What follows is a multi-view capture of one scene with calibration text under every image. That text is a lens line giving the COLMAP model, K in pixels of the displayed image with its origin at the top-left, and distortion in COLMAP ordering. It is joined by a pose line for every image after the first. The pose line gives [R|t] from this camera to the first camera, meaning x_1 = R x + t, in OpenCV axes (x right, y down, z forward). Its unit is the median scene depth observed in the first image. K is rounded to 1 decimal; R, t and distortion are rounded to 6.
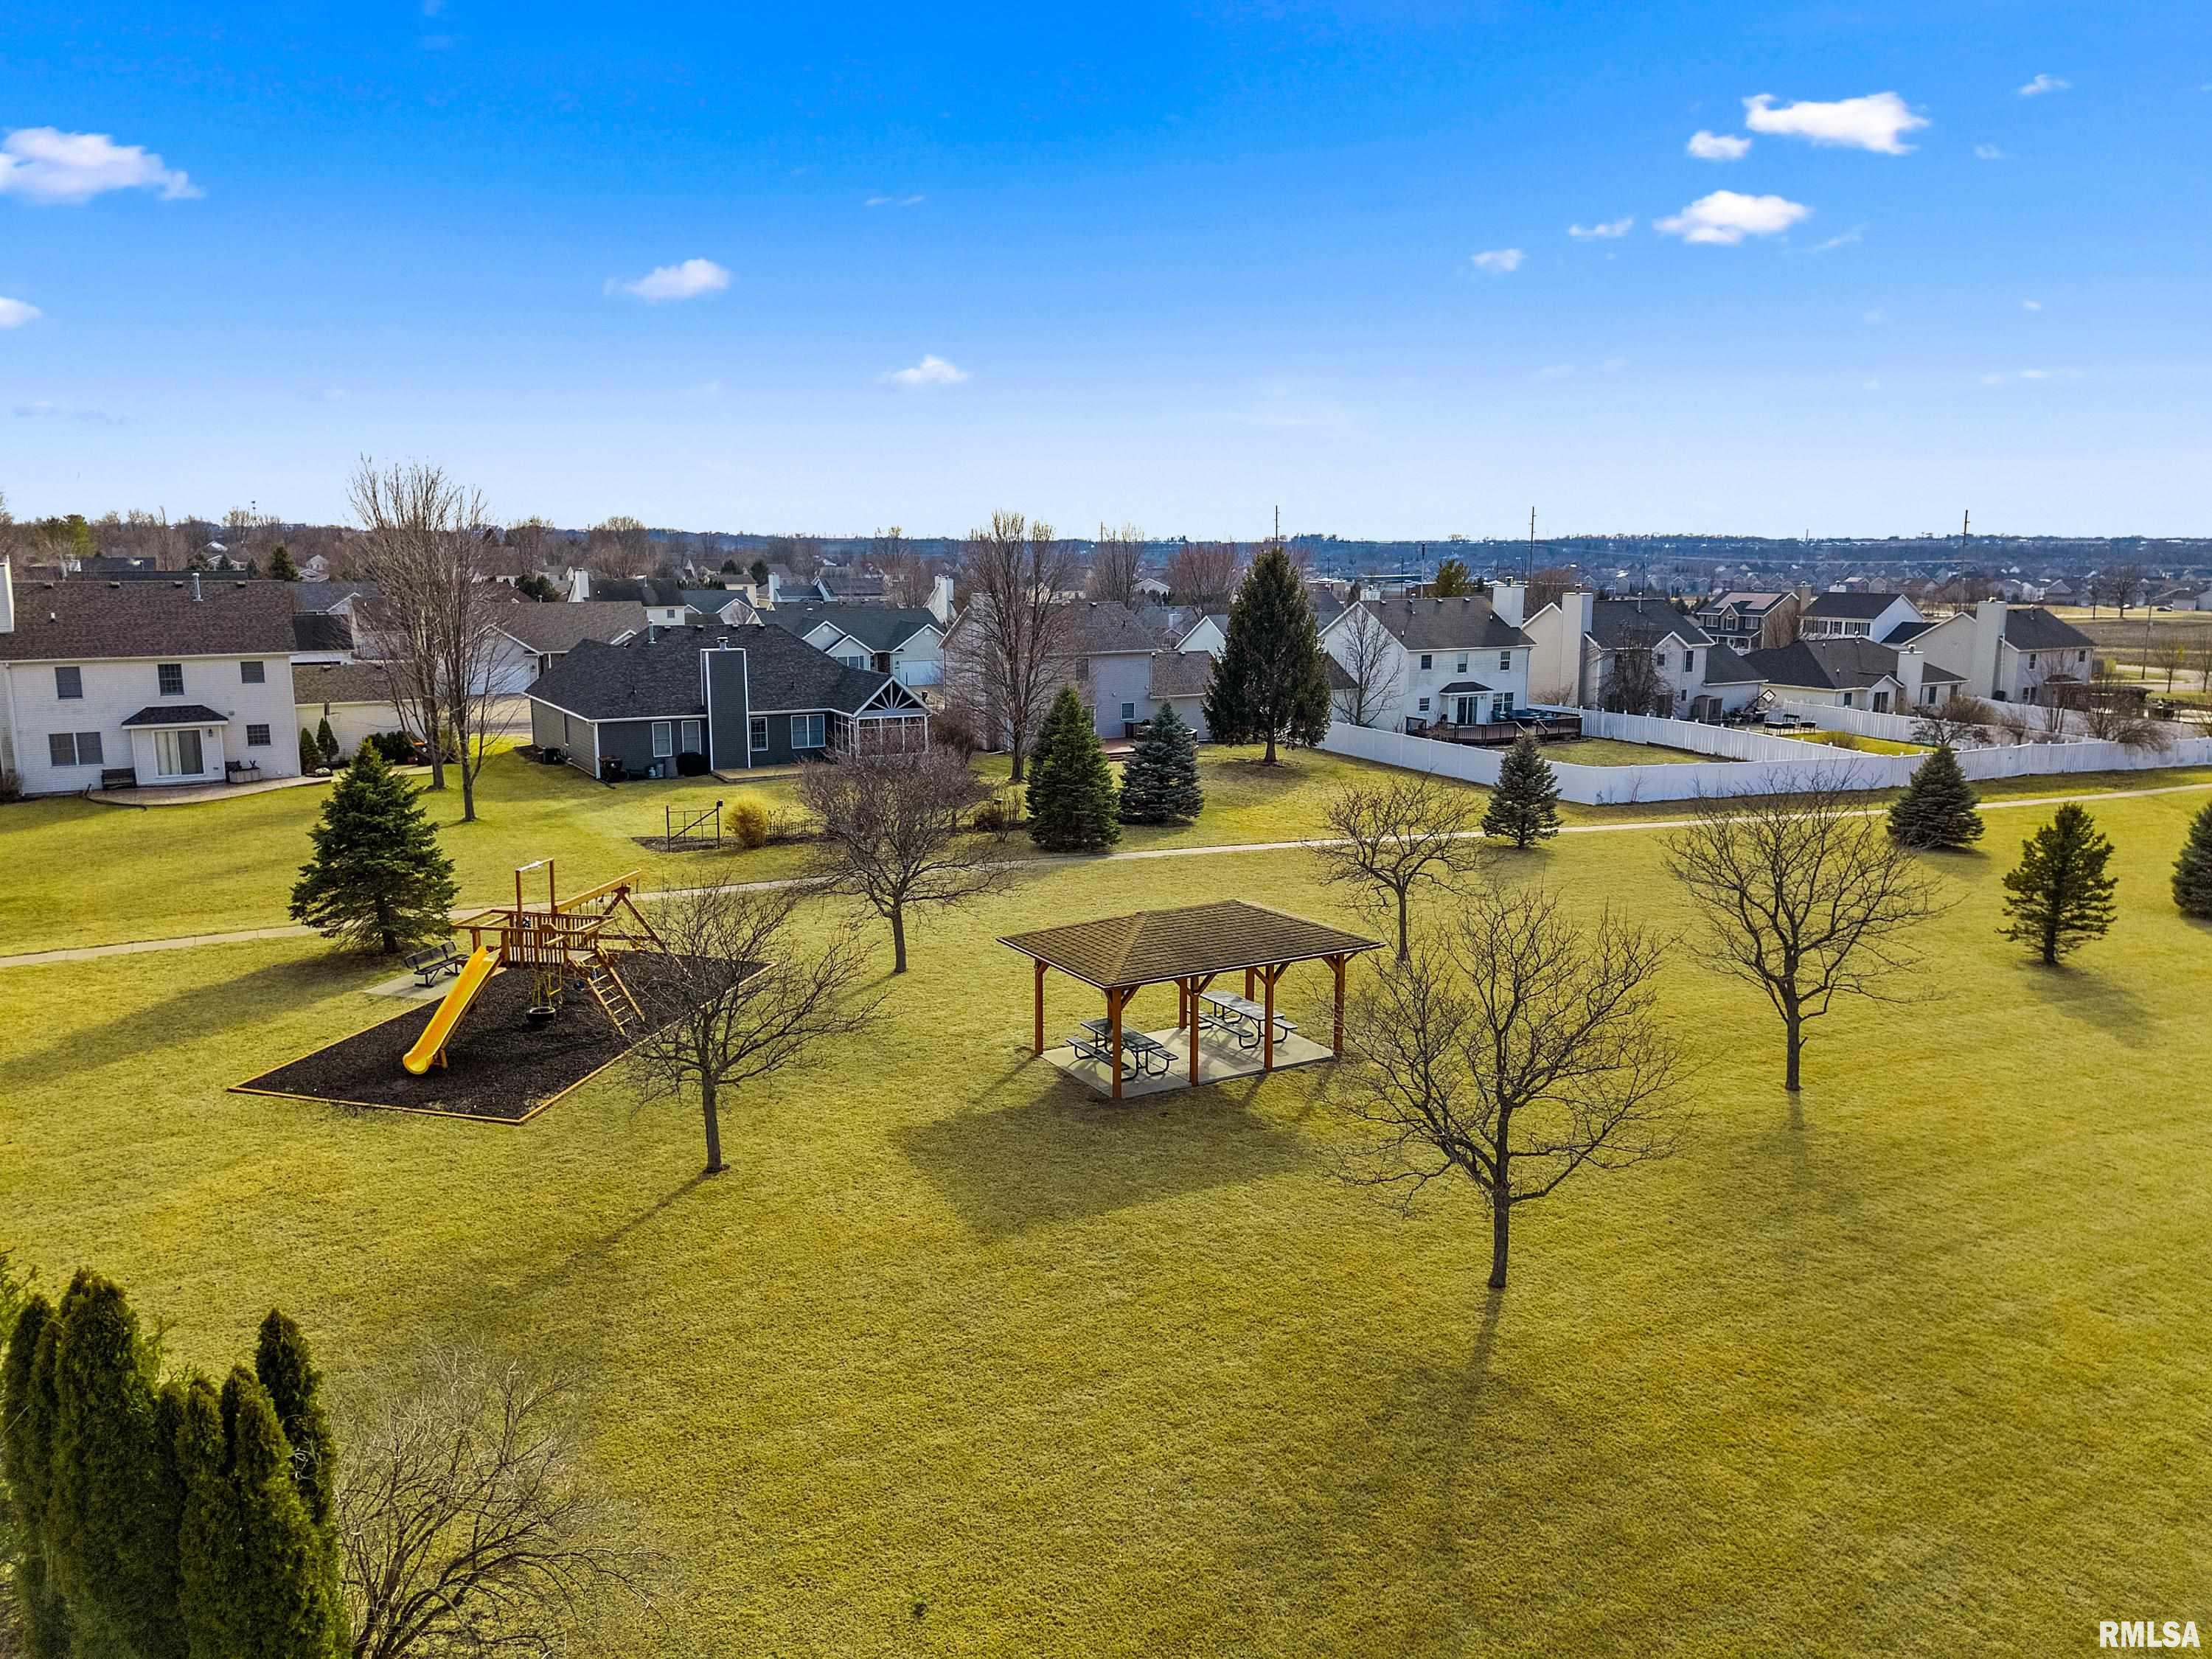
lens RADIAL K [[1634.3, 0, 1106.0], [0, 1634.3, 829.5], [0, 0, 1]] dist [0.071941, -0.062959]
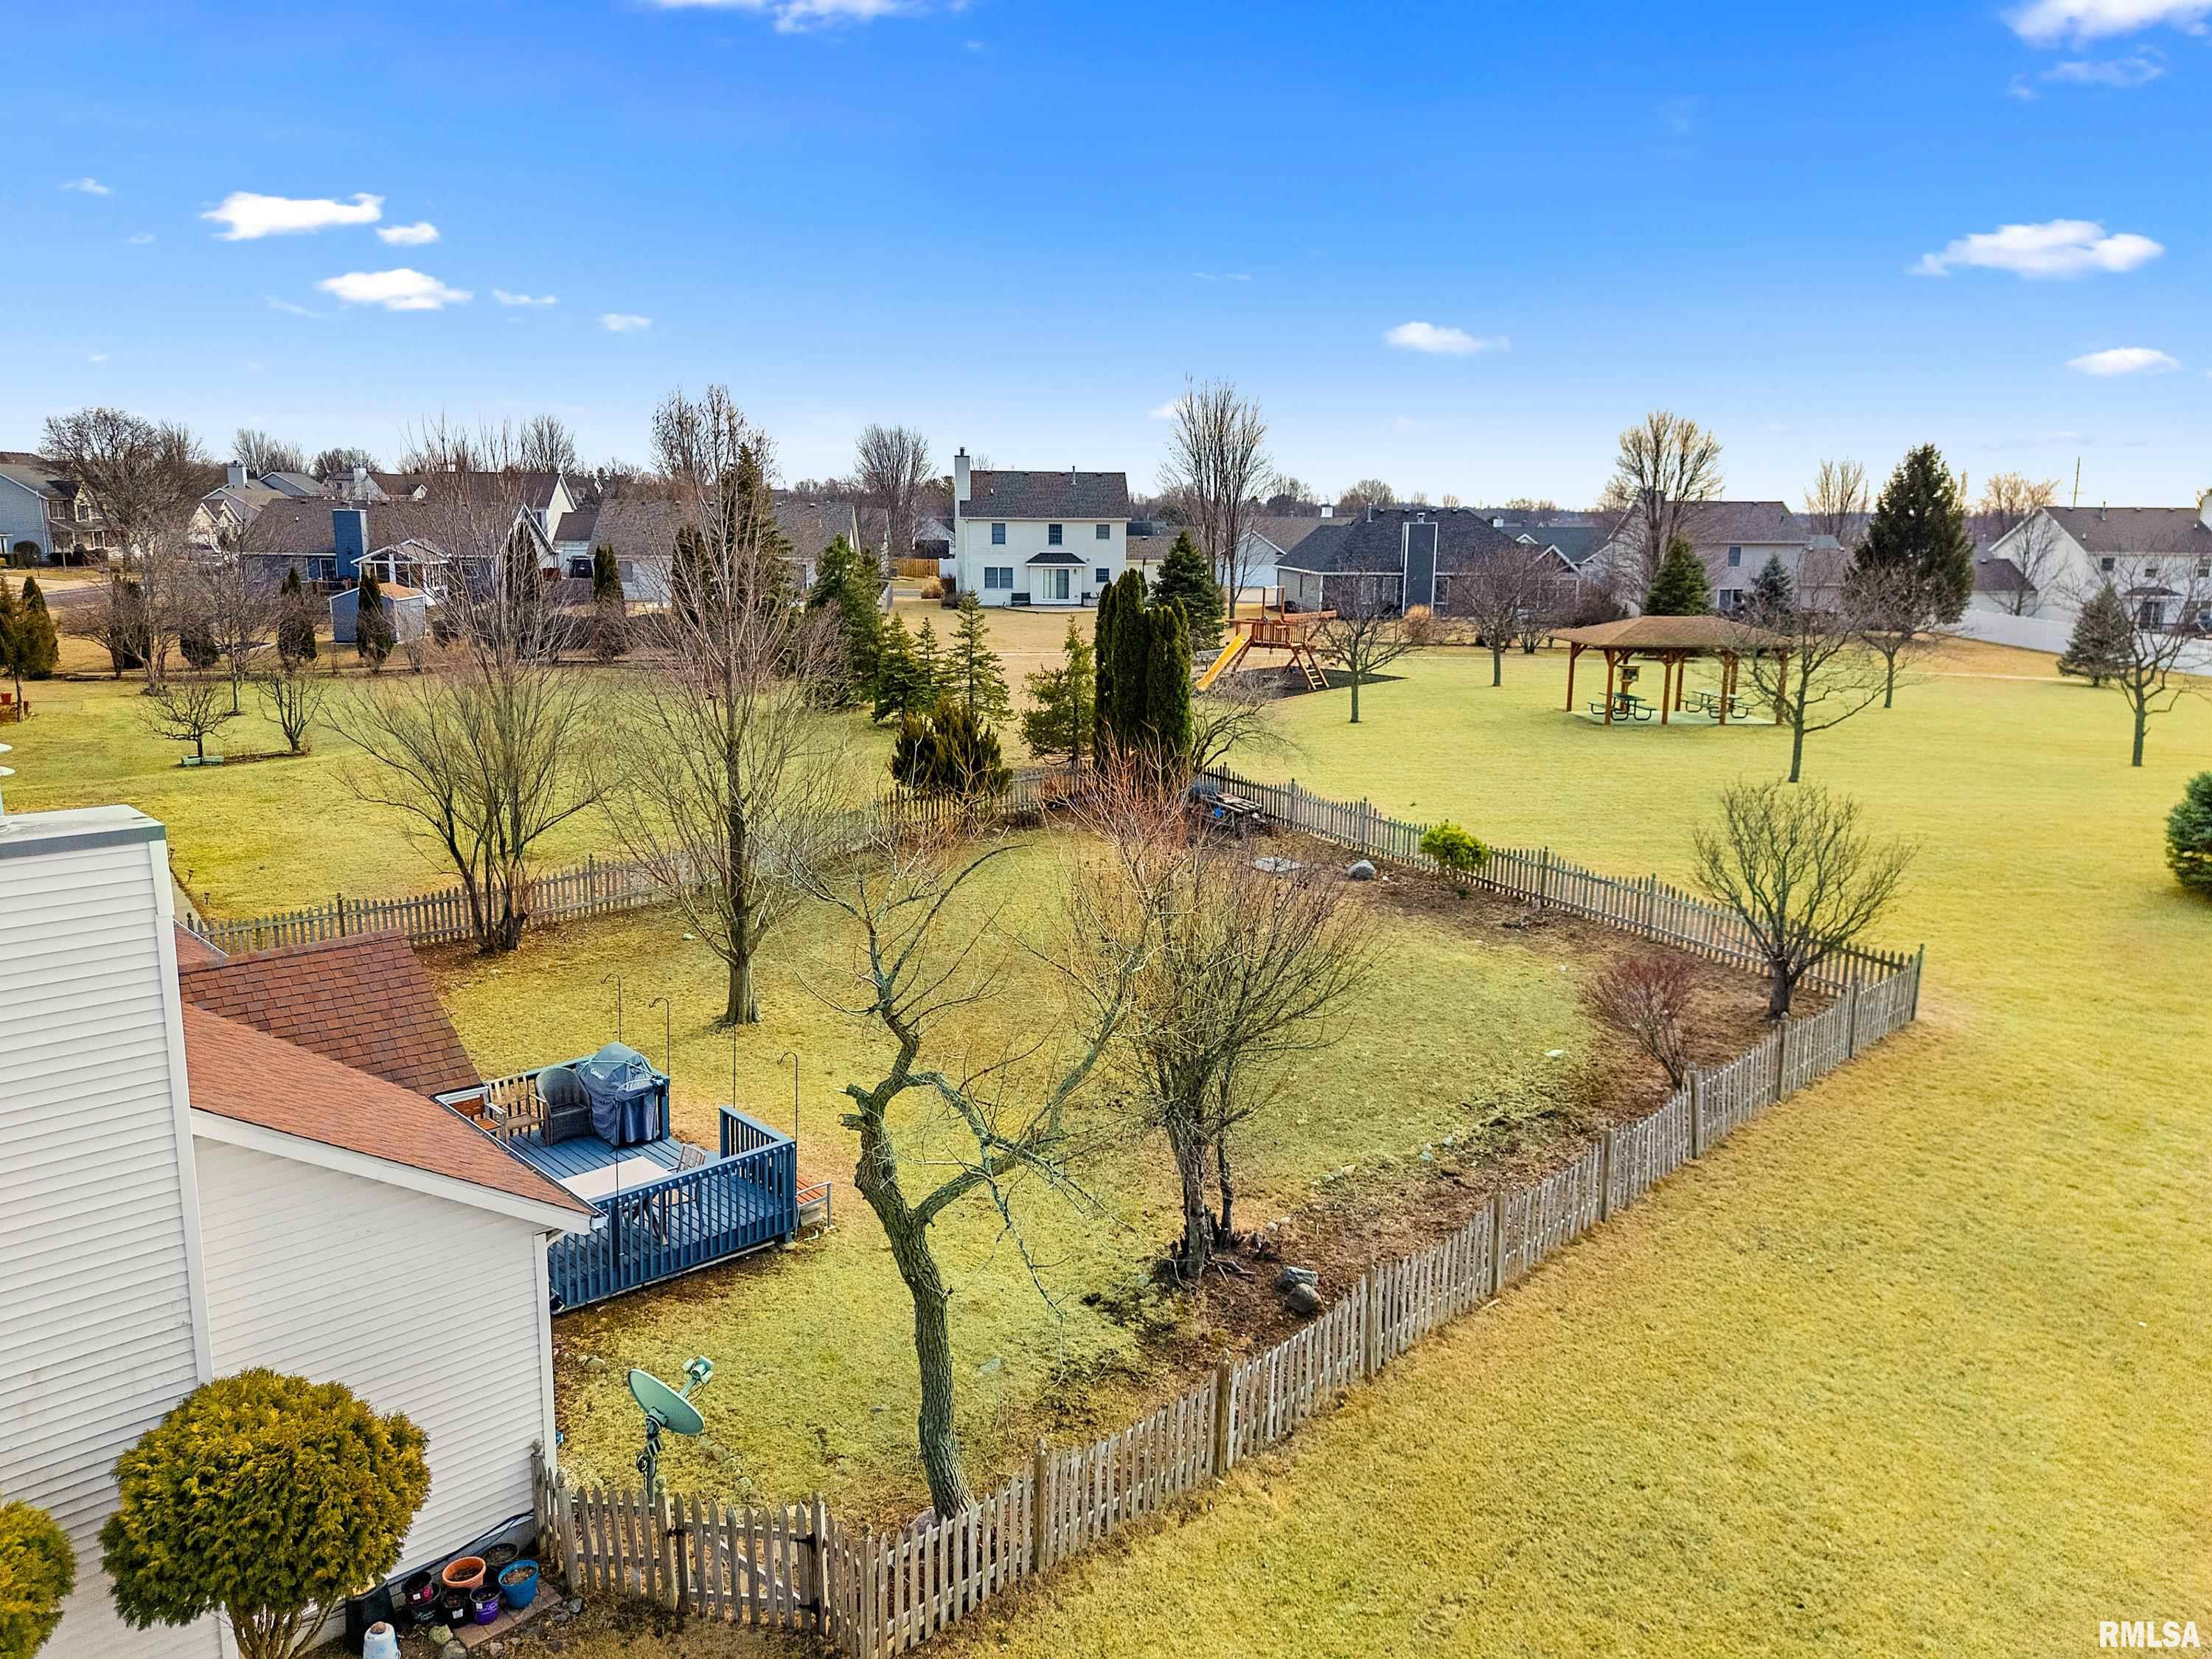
lens RADIAL K [[1634.3, 0, 1106.0], [0, 1634.3, 829.5], [0, 0, 1]] dist [0.071941, -0.062959]
pose [[0.904545, 0.085779, -0.417660, 0.121546], [-0.080284, 0.996298, 0.030745, 0.128077], [0.418751, 0.005721, 0.908083, -0.328495]]
